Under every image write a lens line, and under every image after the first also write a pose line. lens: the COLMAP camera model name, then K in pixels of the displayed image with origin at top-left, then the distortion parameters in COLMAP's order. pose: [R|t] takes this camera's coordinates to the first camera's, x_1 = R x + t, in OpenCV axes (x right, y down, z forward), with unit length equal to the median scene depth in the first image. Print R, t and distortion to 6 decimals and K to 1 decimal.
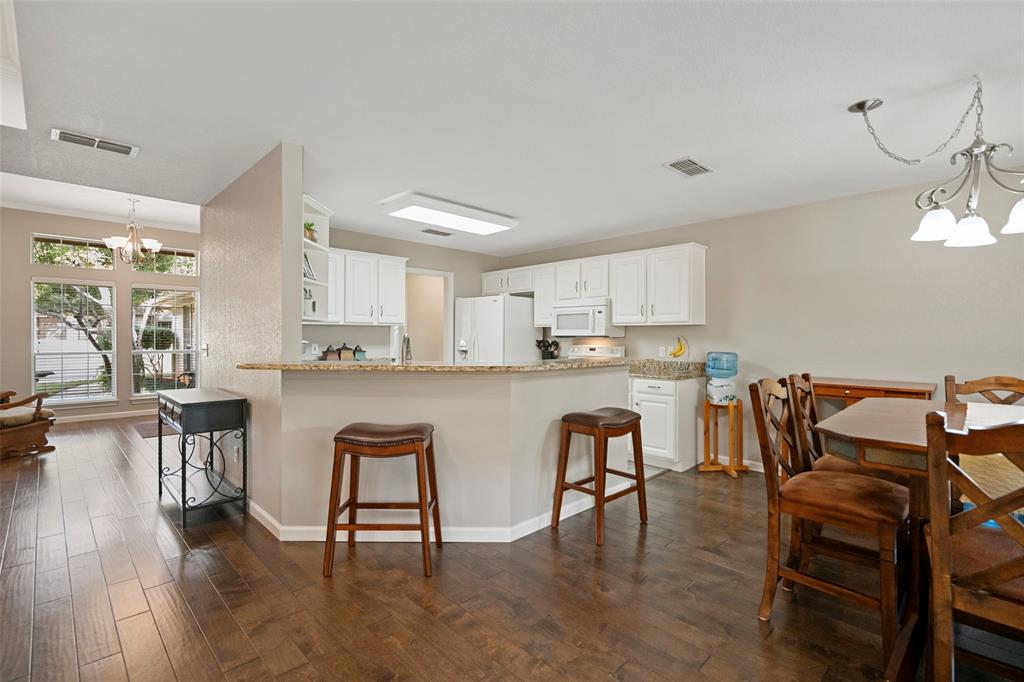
lens RADIAL K [[480.5, 0, 512.7], [0, 480.5, 337.3], [0, 0, 1]] dist [-0.003476, -0.000300]
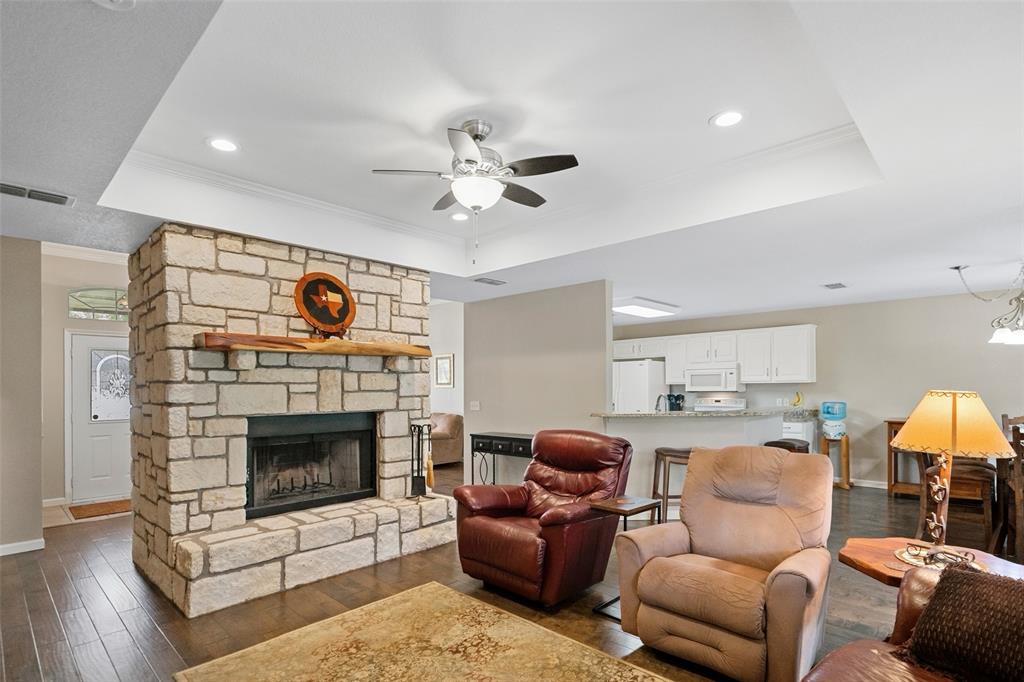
lens RADIAL K [[518.1, 0, 511.6], [0, 518.1, 387.1], [0, 0, 1]] dist [0.002870, 0.000859]
pose [[0.999541, -0.015761, 0.025888, -0.468478], [0.015837, 0.999871, -0.002702, -0.020703], [-0.025842, 0.003111, 0.999661, -0.425559]]
